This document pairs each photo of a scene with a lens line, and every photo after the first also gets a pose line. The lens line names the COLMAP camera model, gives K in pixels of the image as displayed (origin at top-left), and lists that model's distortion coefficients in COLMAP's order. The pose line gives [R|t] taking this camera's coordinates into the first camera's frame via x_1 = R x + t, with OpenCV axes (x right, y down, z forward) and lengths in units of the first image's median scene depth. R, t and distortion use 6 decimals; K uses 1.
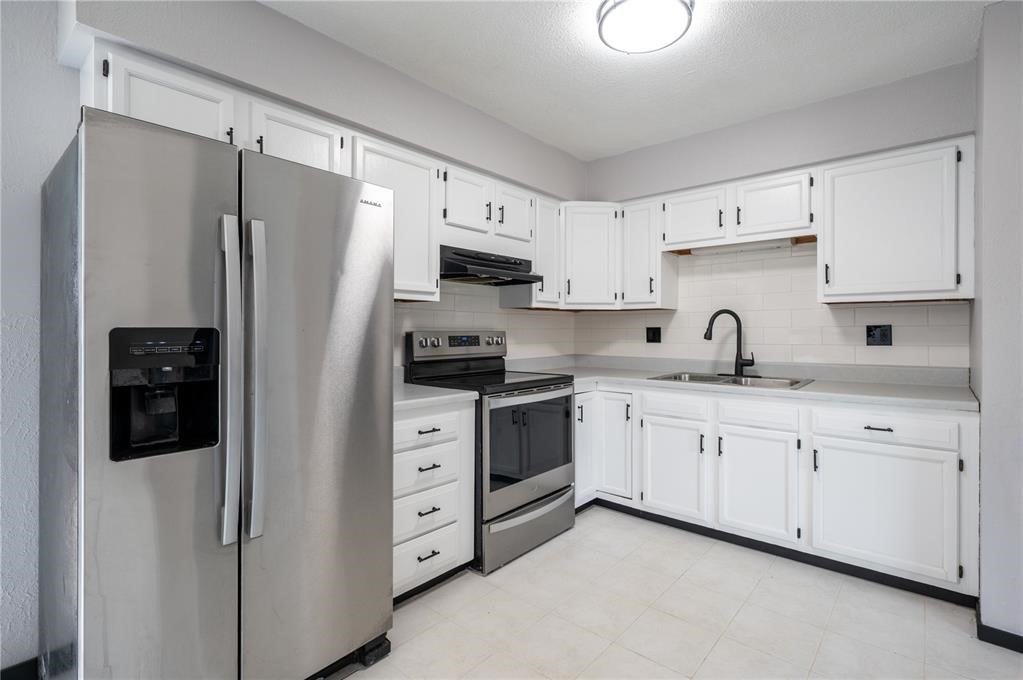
lens RADIAL K [[471.2, 0, 568.3], [0, 471.2, 329.7], [0, 0, 1]] dist [0.004045, -0.000383]
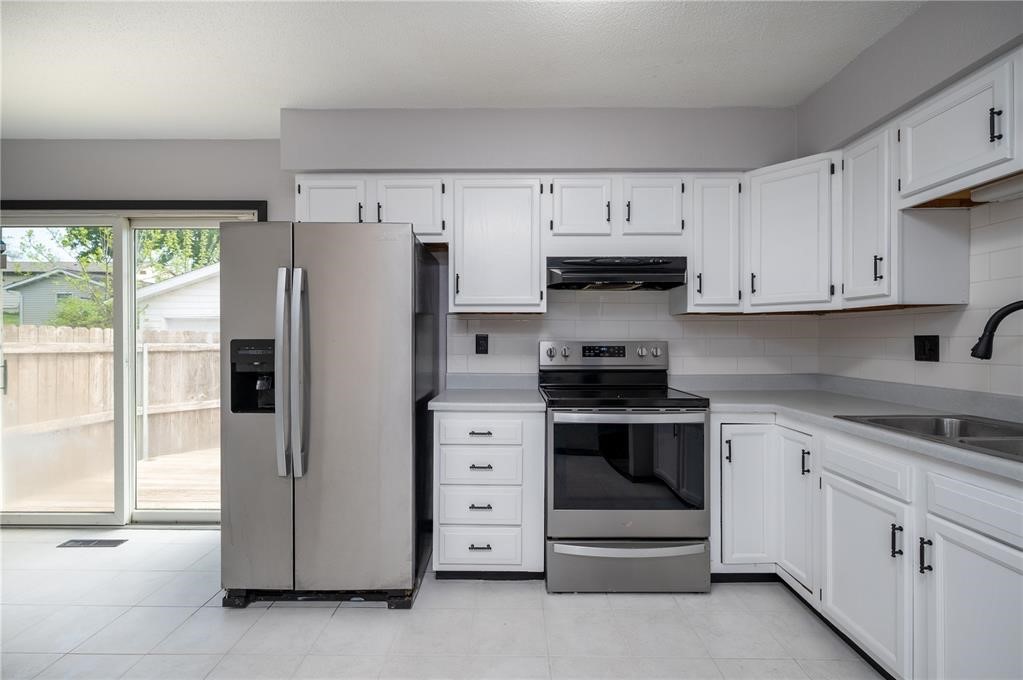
lens RADIAL K [[471.2, 0, 524.4], [0, 471.2, 342.1], [0, 0, 1]] dist [0.004045, -0.000383]
pose [[0.617615, 0.002955, -0.786475, 0.431059], [0.001326, 0.999988, 0.004798, -0.000222], [0.786479, -0.004007, 0.617603, 0.282220]]
